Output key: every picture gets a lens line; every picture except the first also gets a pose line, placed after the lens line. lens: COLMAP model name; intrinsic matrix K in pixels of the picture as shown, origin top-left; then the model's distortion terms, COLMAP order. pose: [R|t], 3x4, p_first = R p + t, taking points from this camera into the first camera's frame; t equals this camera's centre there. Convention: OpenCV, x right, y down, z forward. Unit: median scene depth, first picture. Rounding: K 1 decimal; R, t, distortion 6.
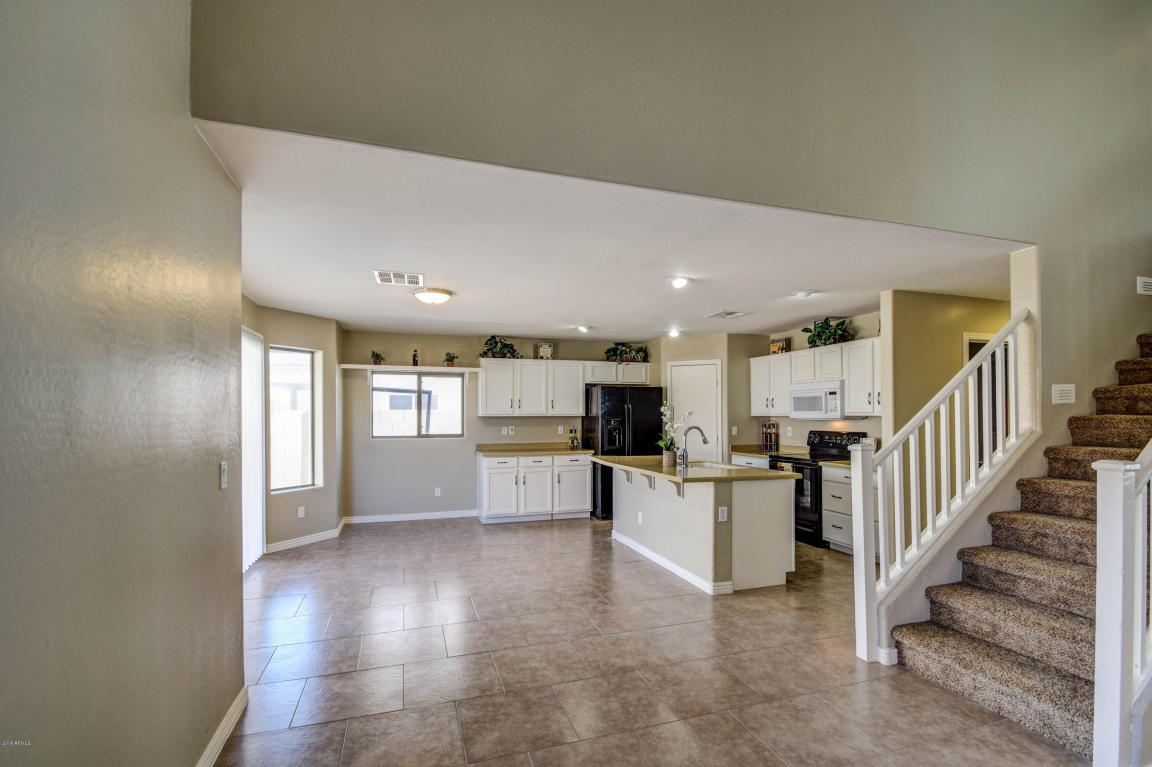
lens RADIAL K [[515.7, 0, 579.0], [0, 515.7, 412.5], [0, 0, 1]] dist [0.003605, -0.012070]
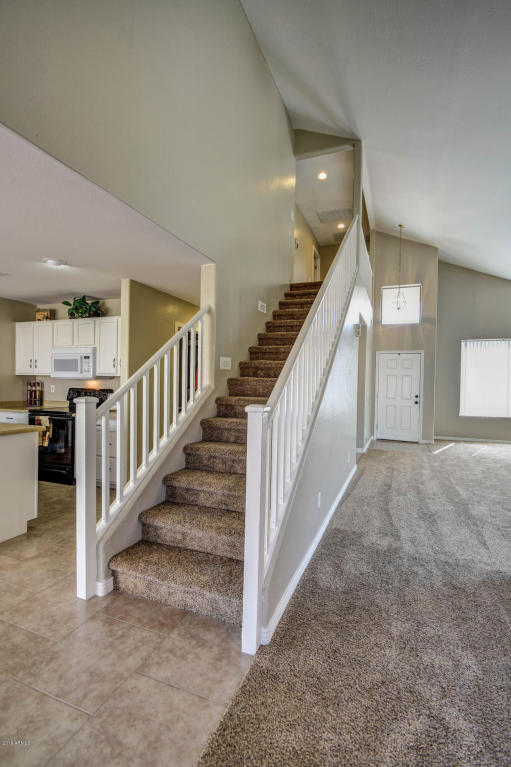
lens RADIAL K [[343.3, 0, 272.4], [0, 343.3, 385.3], [0, 0, 1]] dist [0.003605, -0.012070]
pose [[0.620754, 0.009323, 0.783950, 0.119933], [-0.025175, 0.999651, 0.008045, 0.011299], [-0.783601, -0.024730, 0.620771, 0.133427]]
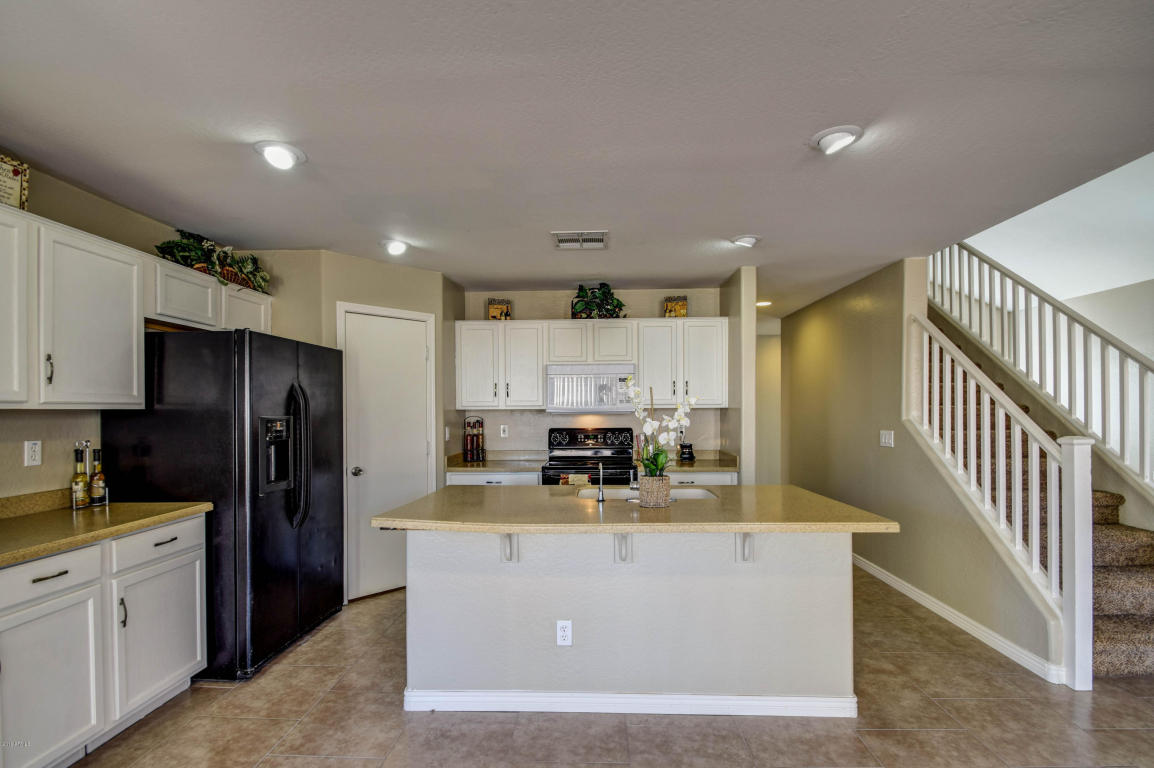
lens RADIAL K [[516.6, 0, 577.5], [0, 516.6, 414.0], [0, 0, 1]] dist [0.003605, -0.012070]
pose [[0.359321, -0.006368, 0.933192, -0.267905], [-0.000303, 0.999976, 0.006940, 0.009468], [-0.933214, -0.002777, 0.359310, 0.752340]]
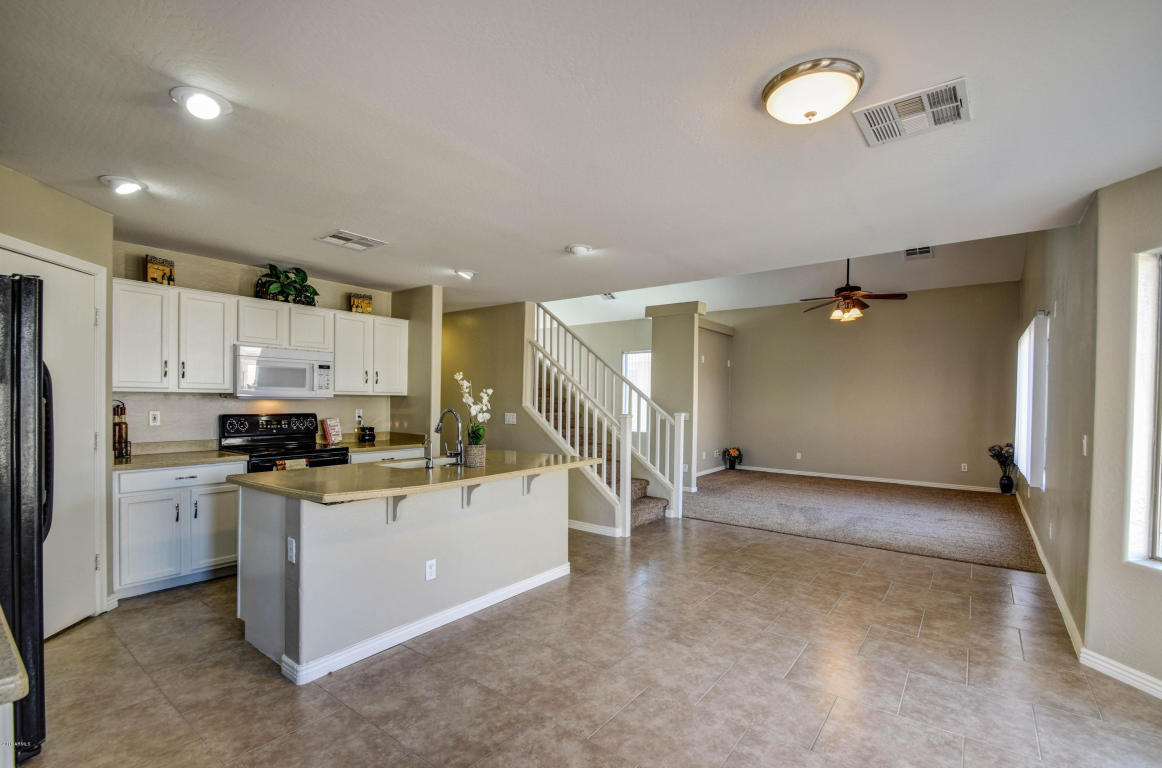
lens RADIAL K [[520.2, 0, 575.4], [0, 520.2, 407.9], [0, 0, 1]] dist [0.003605, -0.012070]
pose [[-0.553202, -0.017645, 0.832860, -0.413402], [-0.015904, 0.999817, 0.010618, 0.012785], [-0.832896, -0.007372, -0.553381, 1.082882]]
